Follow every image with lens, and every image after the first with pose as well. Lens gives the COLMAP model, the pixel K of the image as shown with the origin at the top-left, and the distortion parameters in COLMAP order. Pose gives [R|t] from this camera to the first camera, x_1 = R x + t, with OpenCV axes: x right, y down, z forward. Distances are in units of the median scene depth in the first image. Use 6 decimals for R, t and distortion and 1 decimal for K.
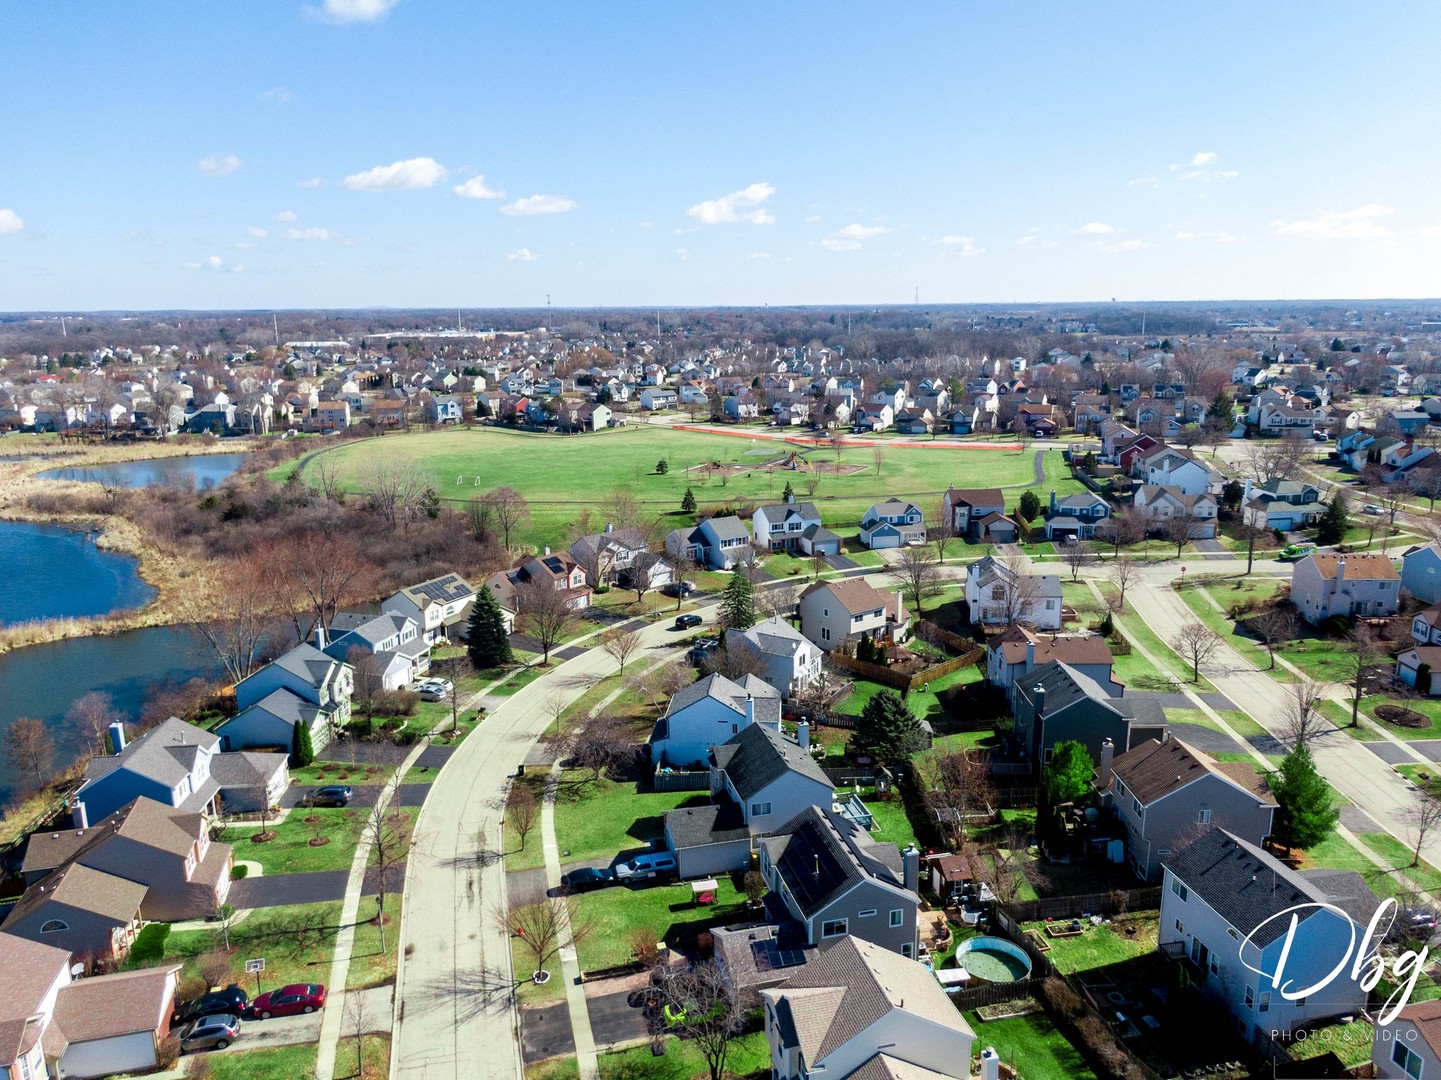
lens RADIAL K [[1026.6, 0, 723.7], [0, 1026.6, 538.5], [0, 0, 1]] dist [0.043344, -0.068070]
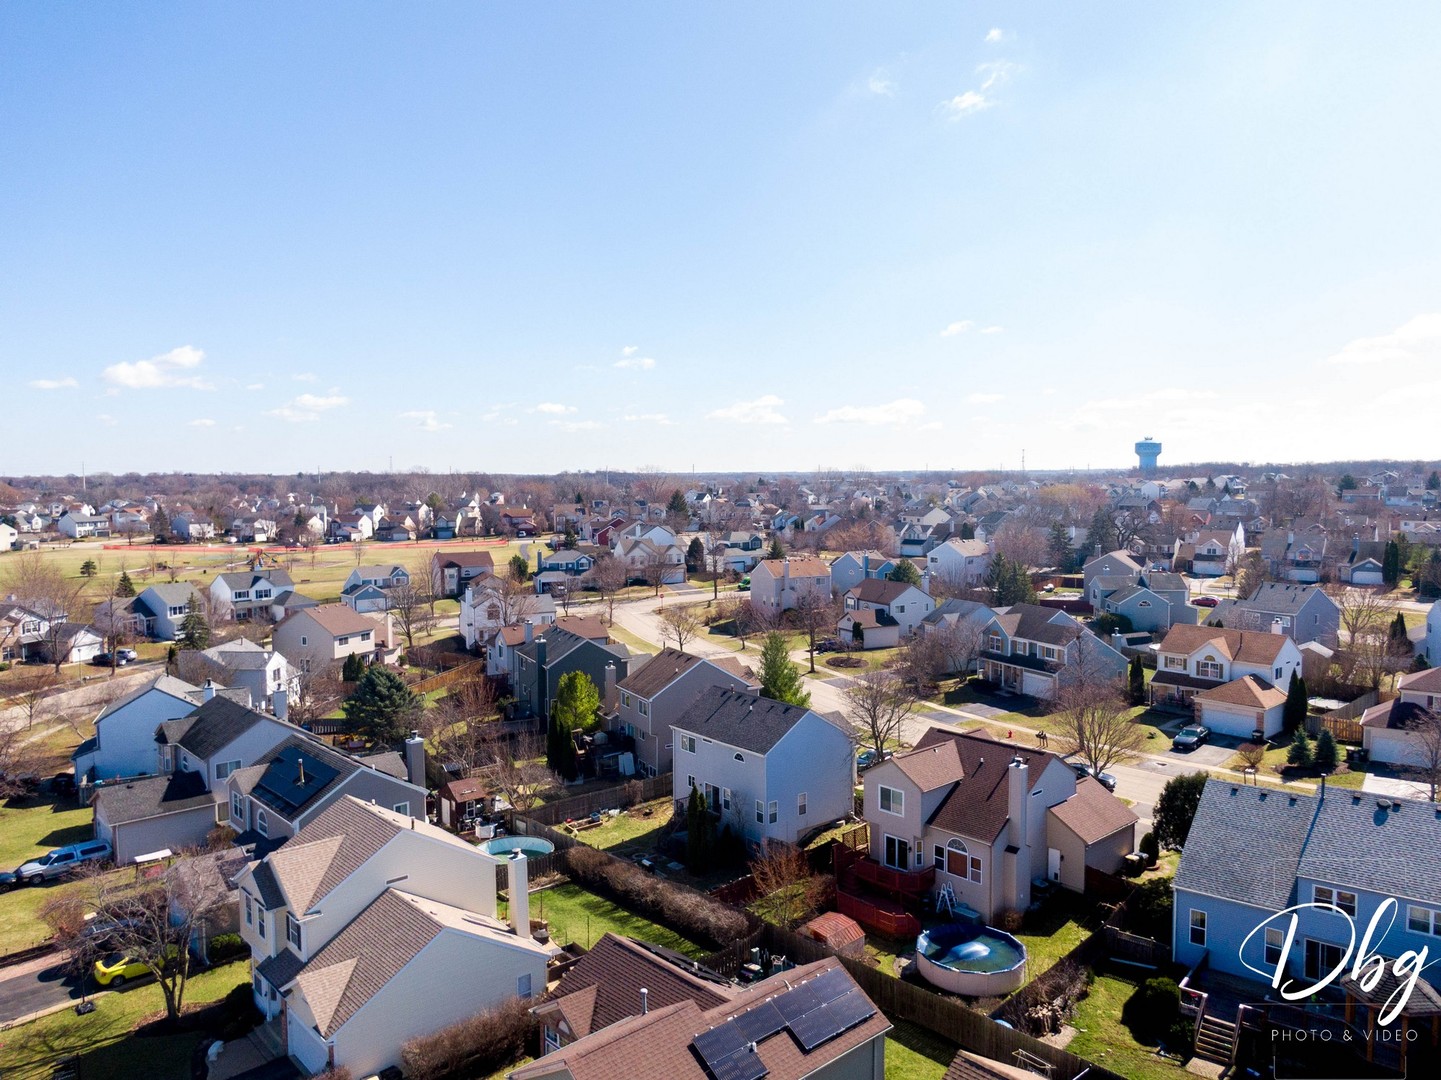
lens RADIAL K [[1026.6, 0, 723.7], [0, 1026.6, 538.5], [0, 0, 1]] dist [0.043344, -0.068070]
pose [[0.881489, -0.026740, 0.471448, 0.000372], [0.104564, 0.984663, -0.139660, 0.118524], [-0.460482, 0.172405, 0.870765, 0.028694]]
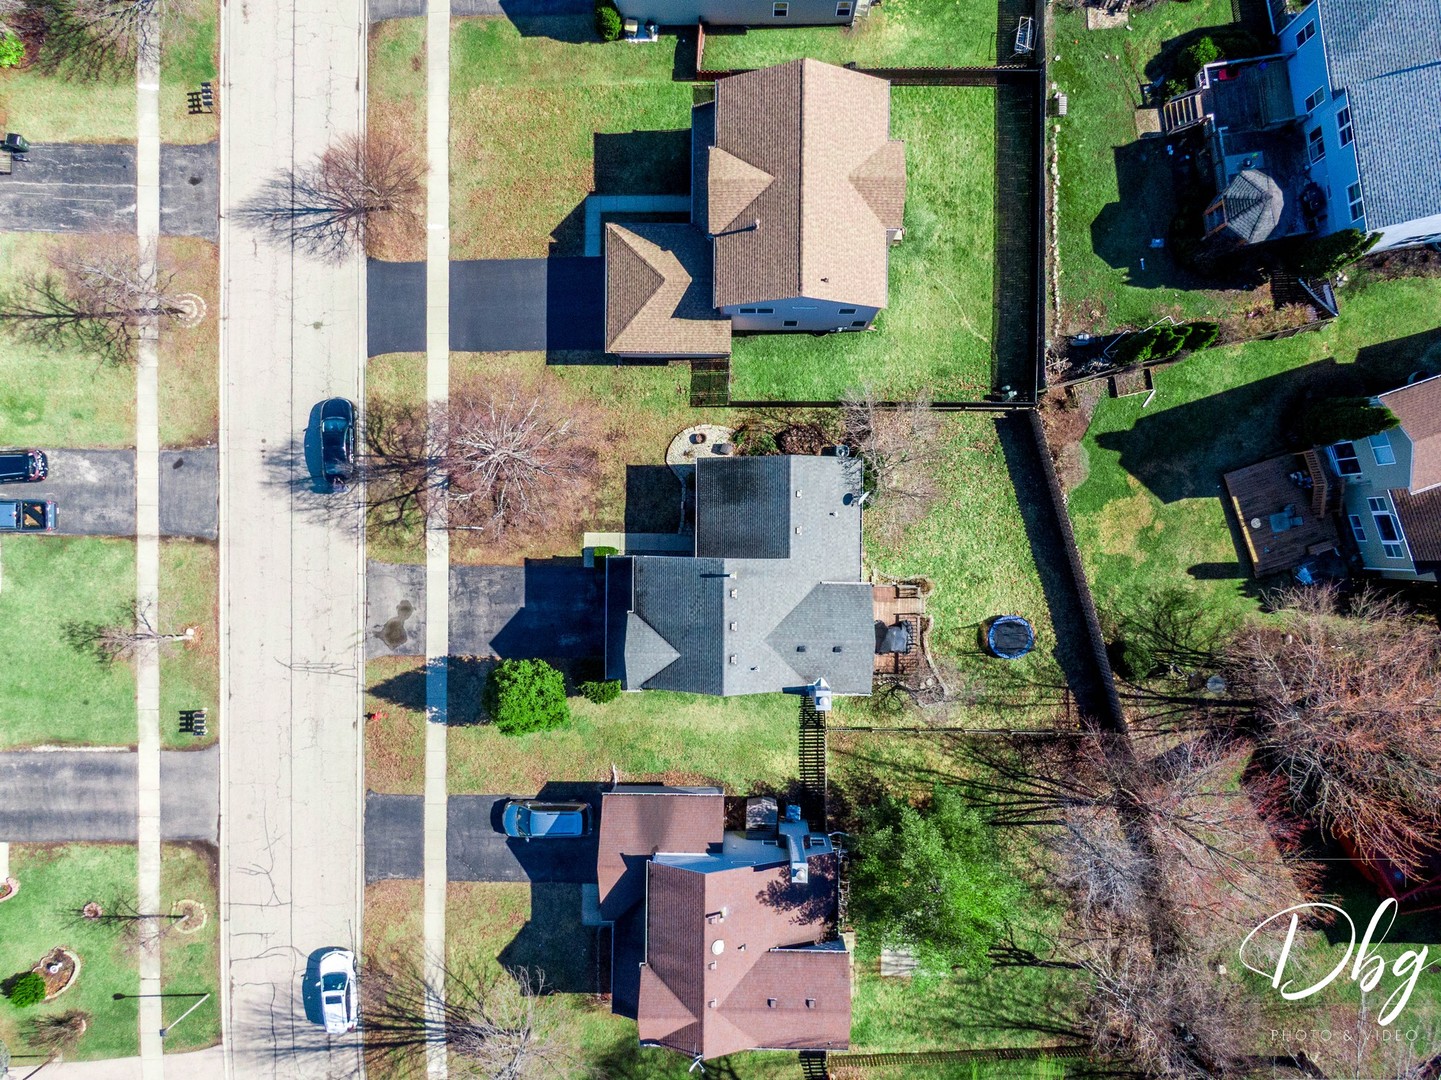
lens RADIAL K [[1022.4, 0, 724.6], [0, 1022.4, 536.1], [0, 0, 1]] dist [0.034330, -0.066125]
pose [[0.966106, 0.257606, -0.016689, 0.132248], [-0.040619, 0.215540, 0.975650, -0.051790], [0.254930, -0.941903, 0.218698, -0.005327]]
